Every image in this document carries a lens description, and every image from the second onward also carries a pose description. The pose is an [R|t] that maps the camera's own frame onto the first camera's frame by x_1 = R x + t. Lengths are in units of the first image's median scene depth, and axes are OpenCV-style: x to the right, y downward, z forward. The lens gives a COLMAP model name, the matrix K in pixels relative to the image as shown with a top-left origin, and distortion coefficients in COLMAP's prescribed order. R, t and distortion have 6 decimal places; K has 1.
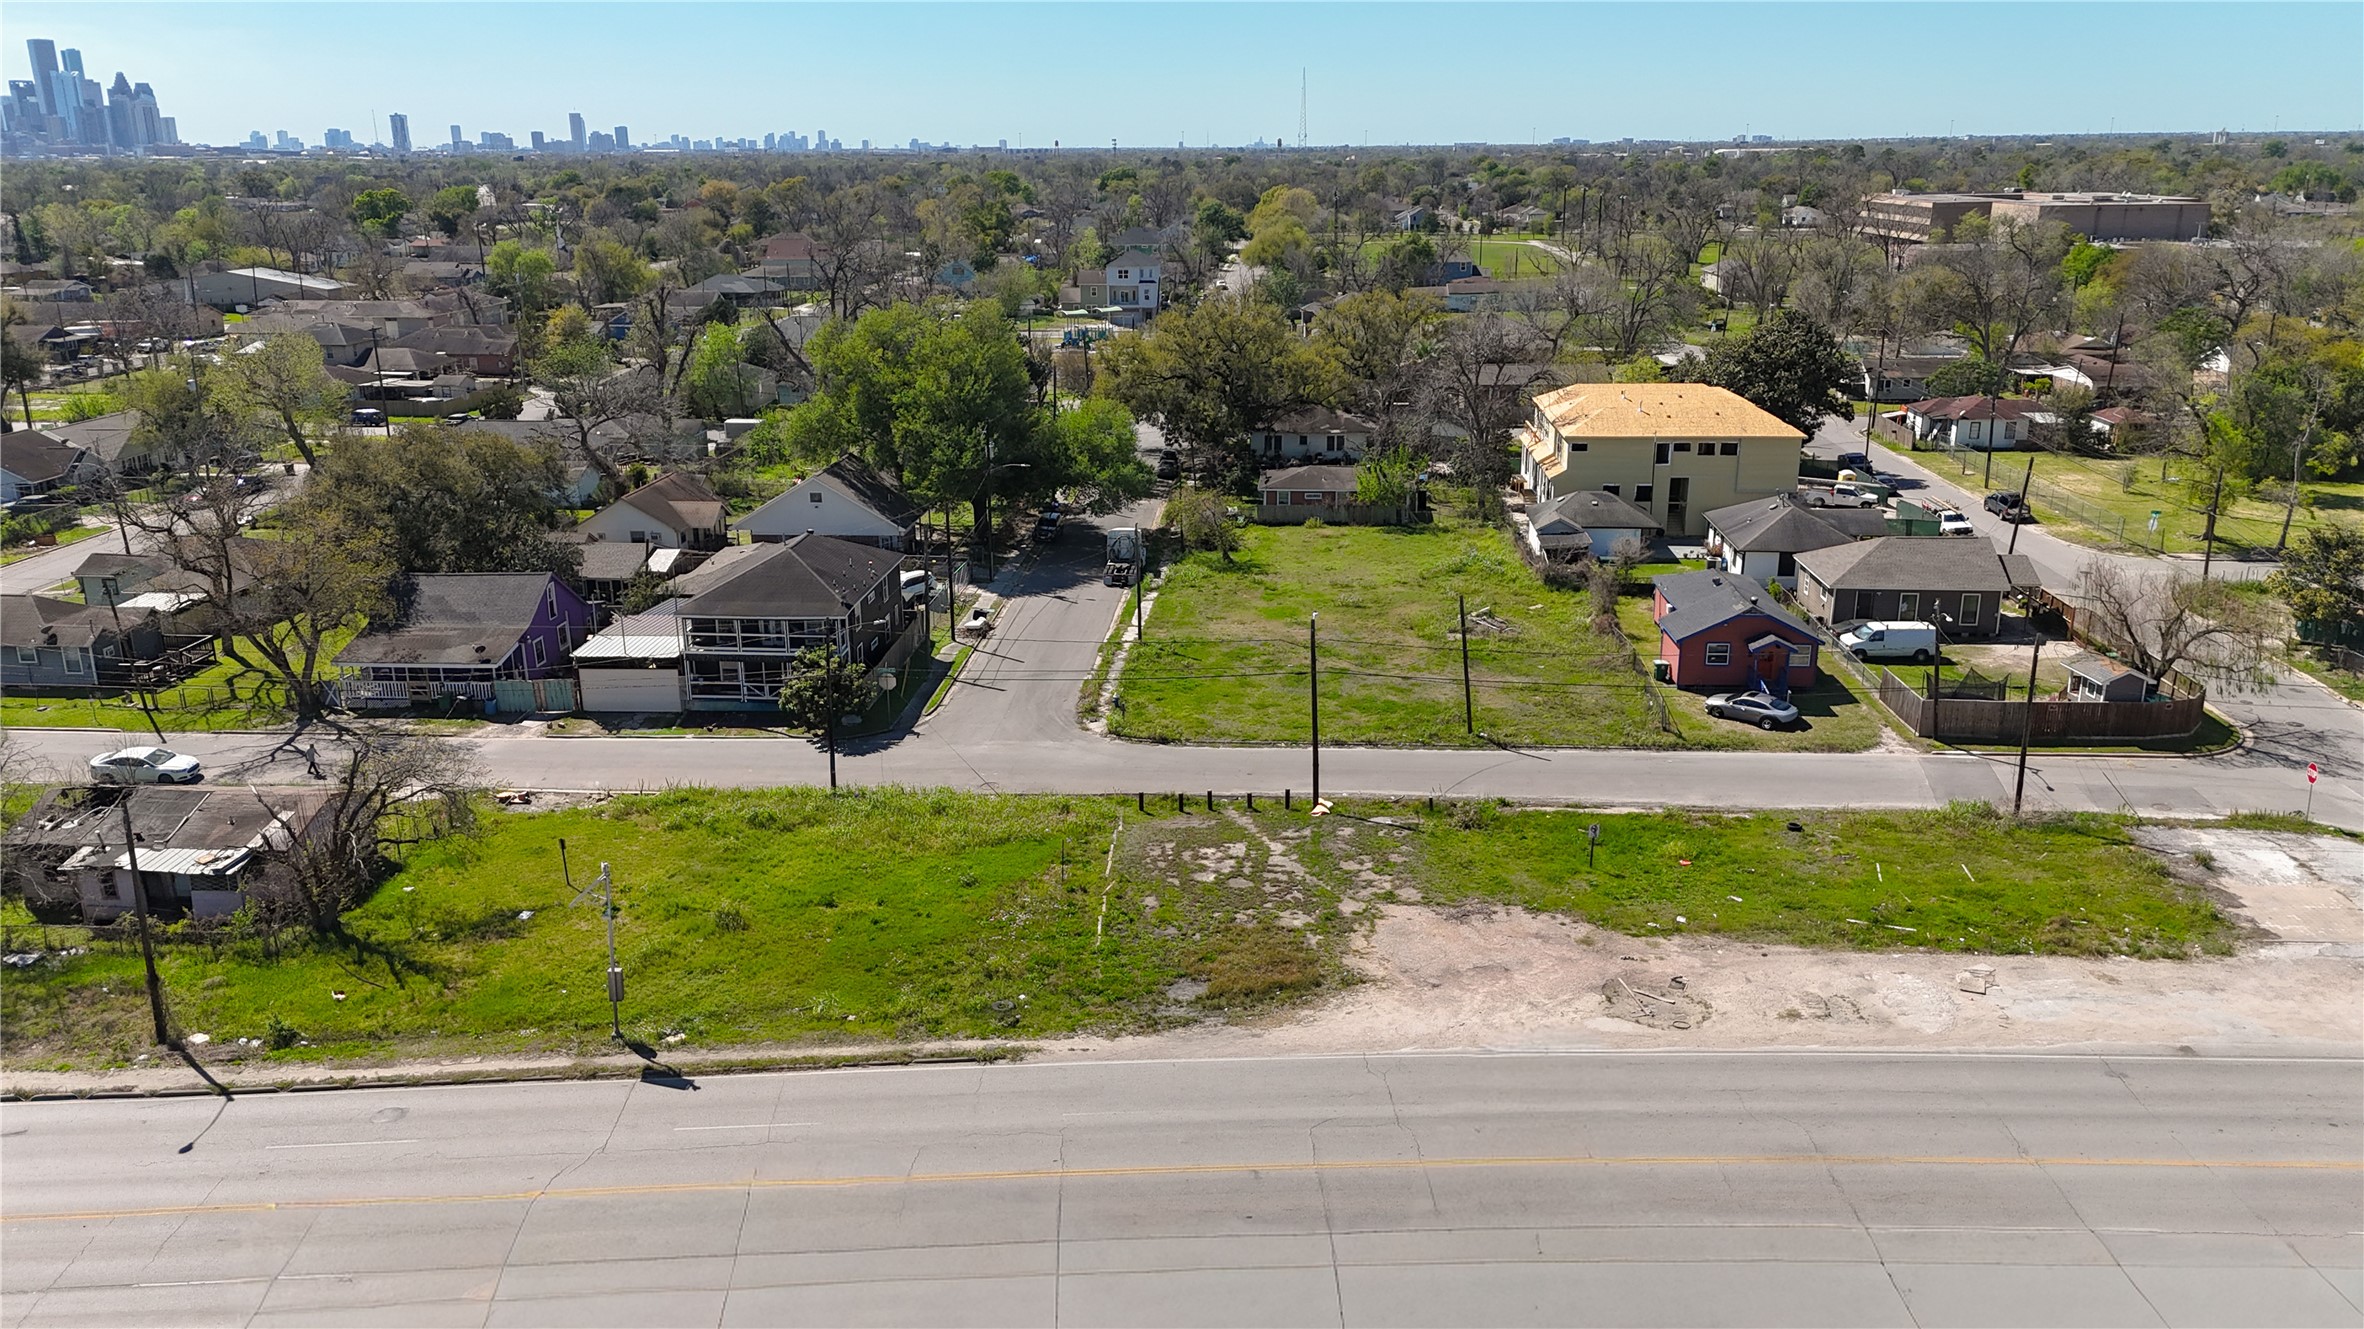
lens RADIAL K [[1748.2, 0, 1189.1], [0, 1748.2, 618.6], [0, 0, 1]] dist [0.095515, -0.099425]
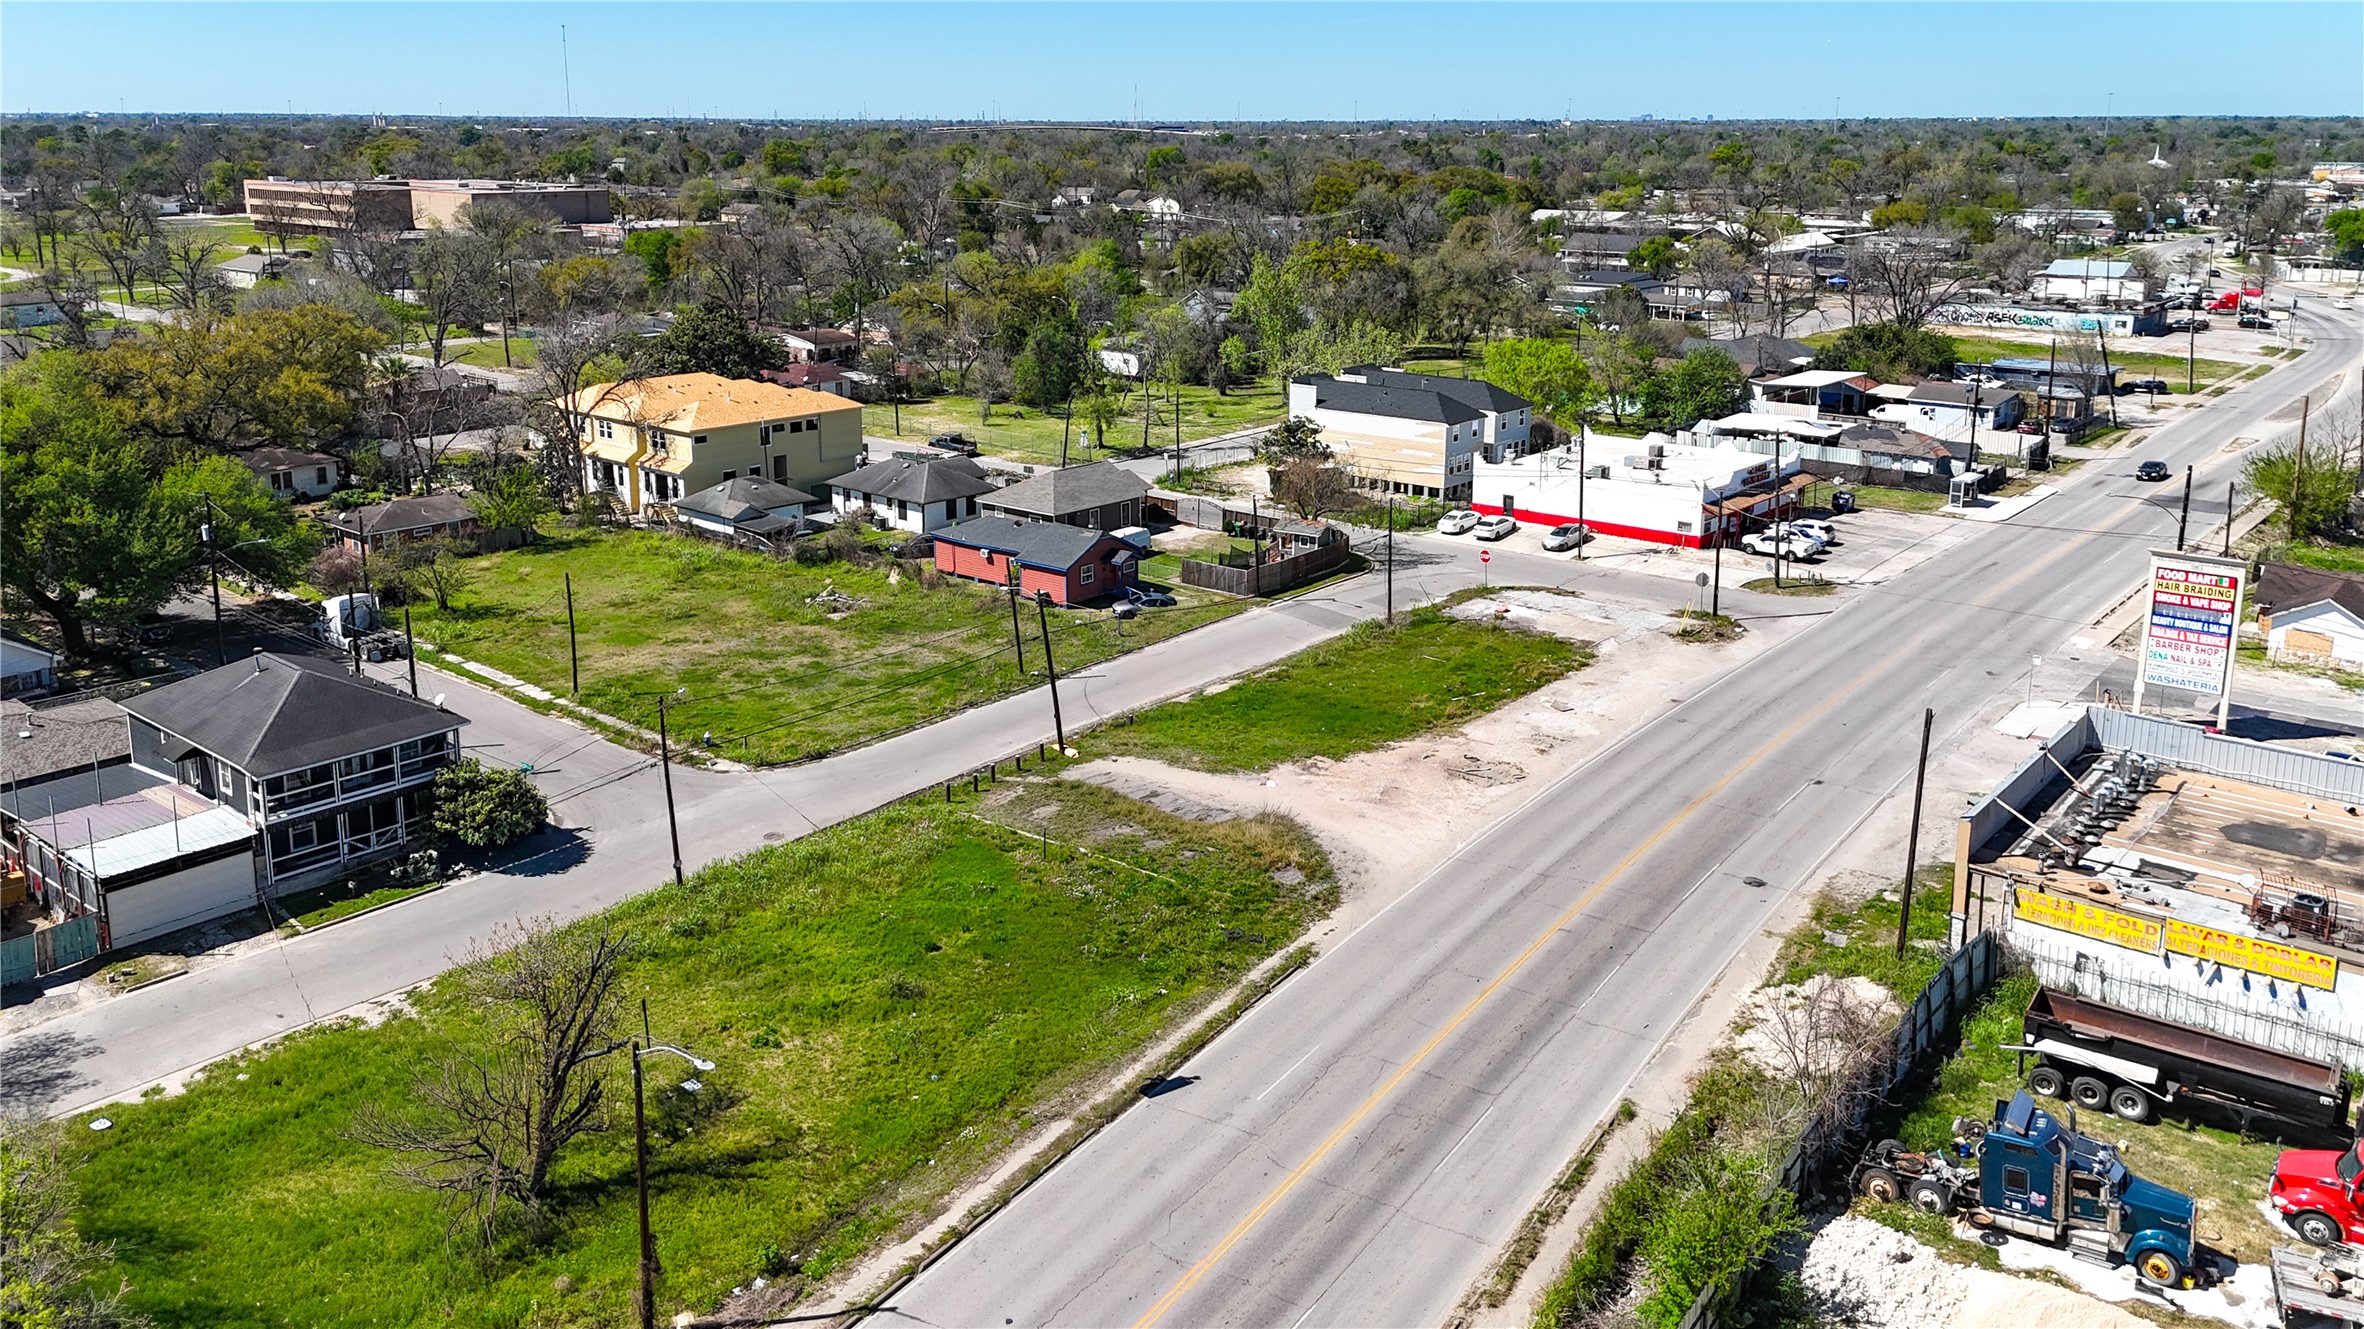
lens RADIAL K [[1748.2, 0, 1189.1], [0, 1748.2, 618.6], [0, 0, 1]] dist [0.095515, -0.099425]
pose [[0.589008, -0.209975, 0.780372, -0.629710], [0.203081, 0.973126, 0.108558, -0.069489], [-0.782194, 0.094537, 0.615820, 0.200744]]
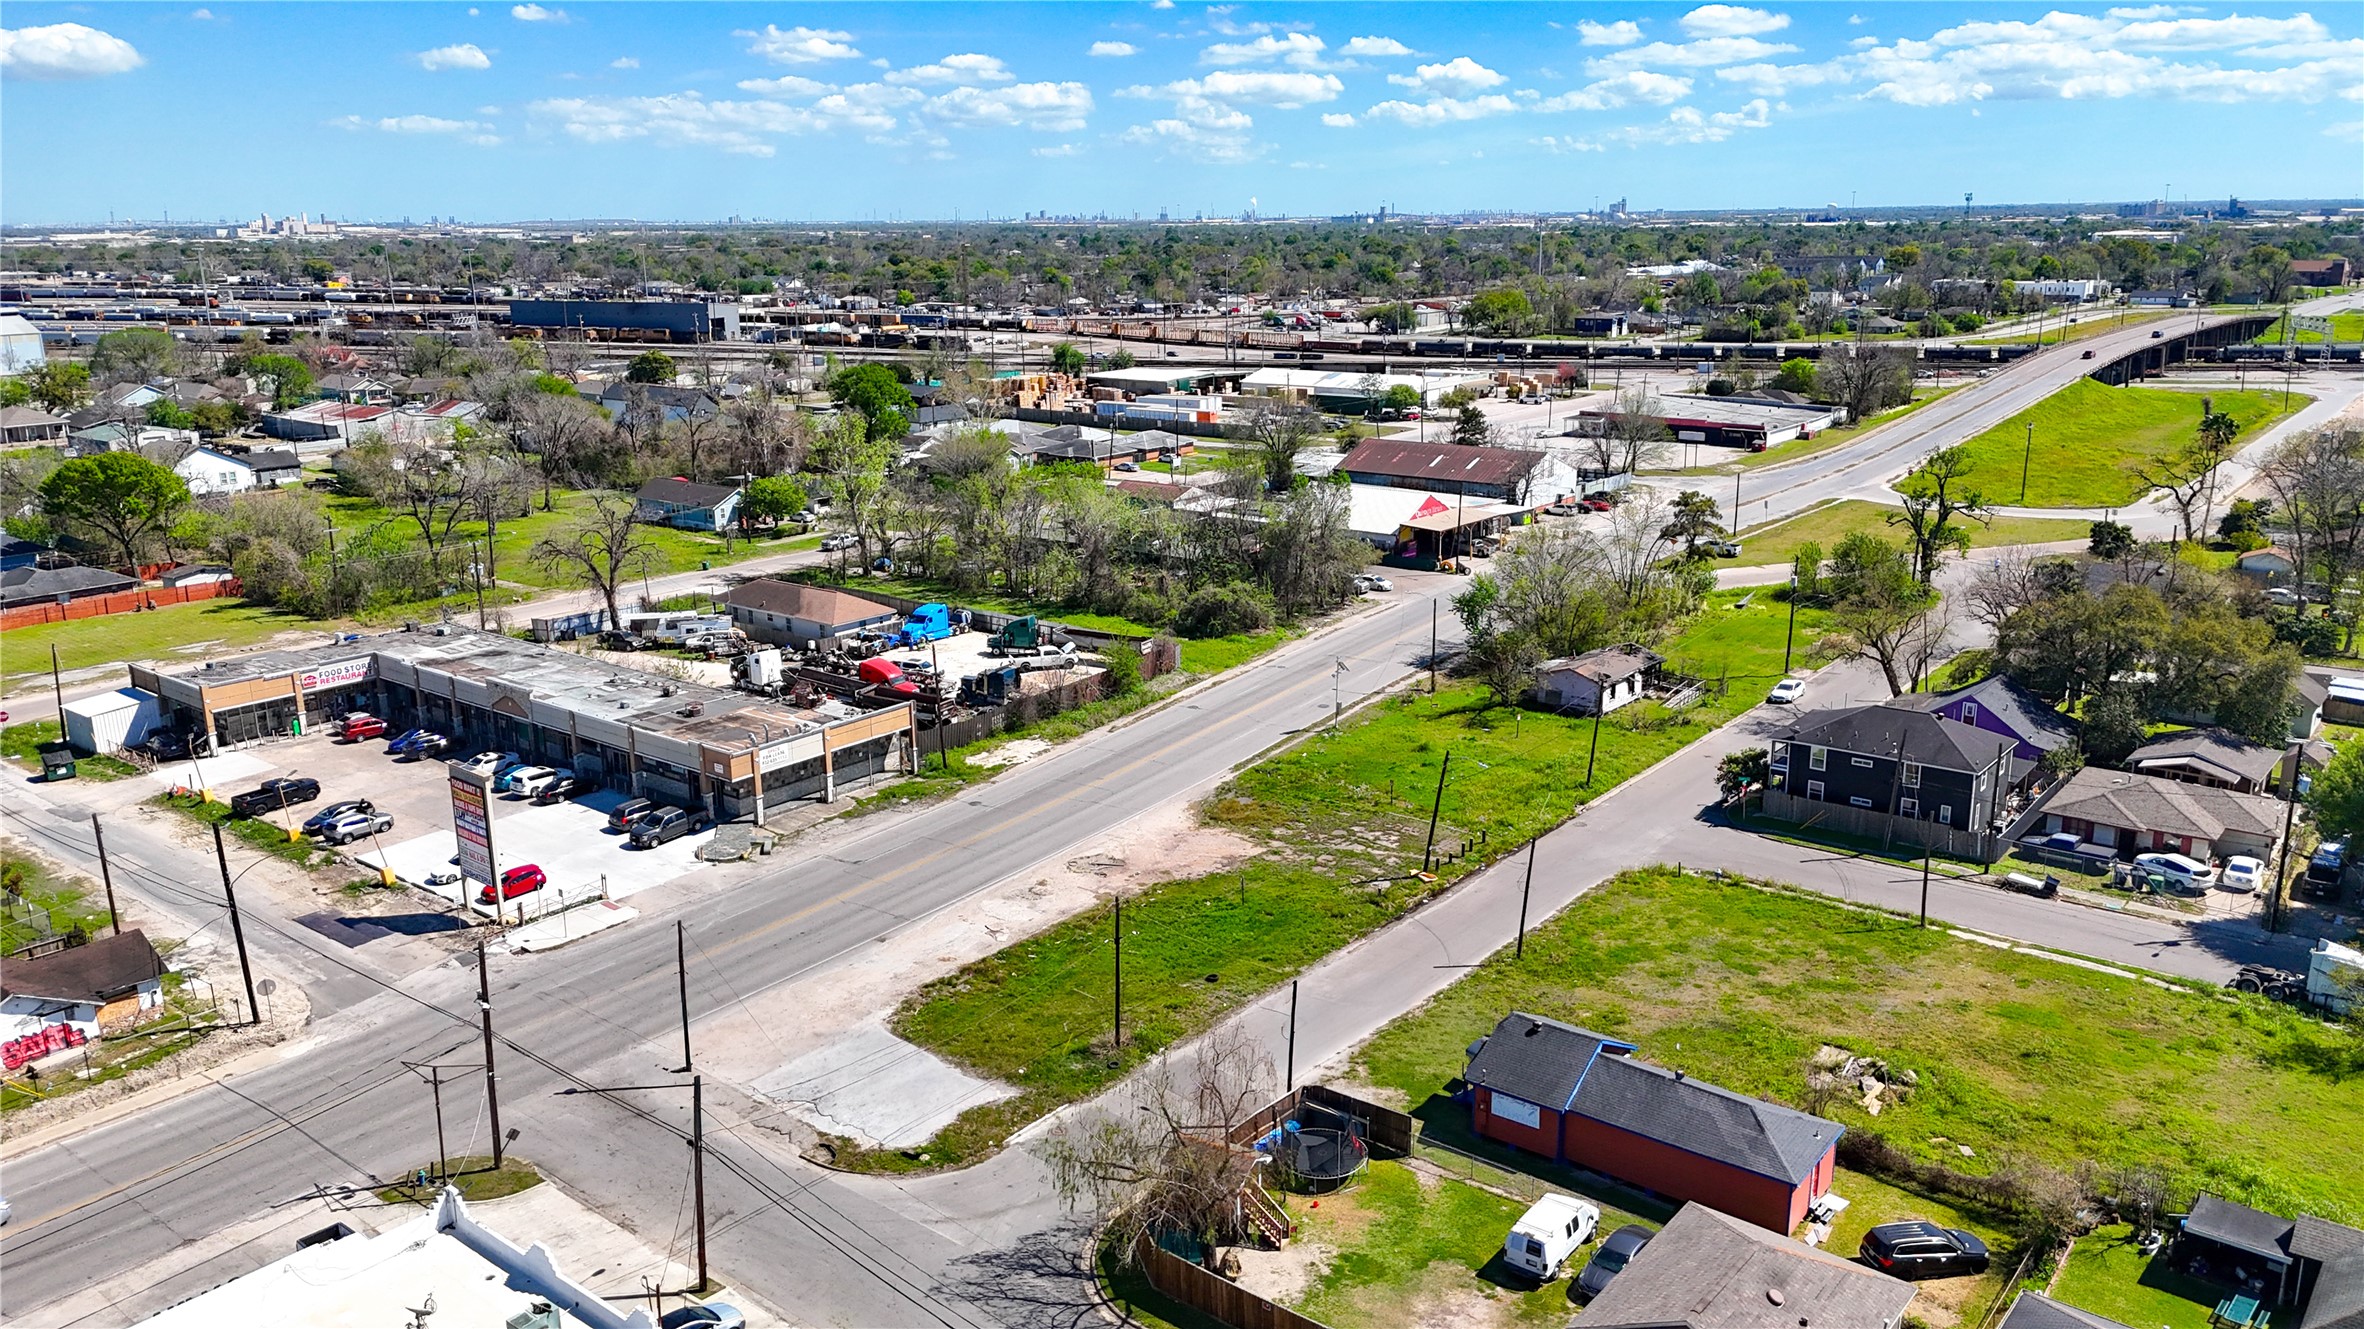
lens RADIAL K [[1748.2, 0, 1189.1], [0, 1748.2, 618.6], [0, 0, 1]] dist [0.095515, -0.099425]
pose [[-0.567926, 0.198811, -0.798708, 1.083377], [-0.197633, 0.909062, 0.366808, -0.478356], [0.799000, 0.366170, -0.476988, 1.234102]]
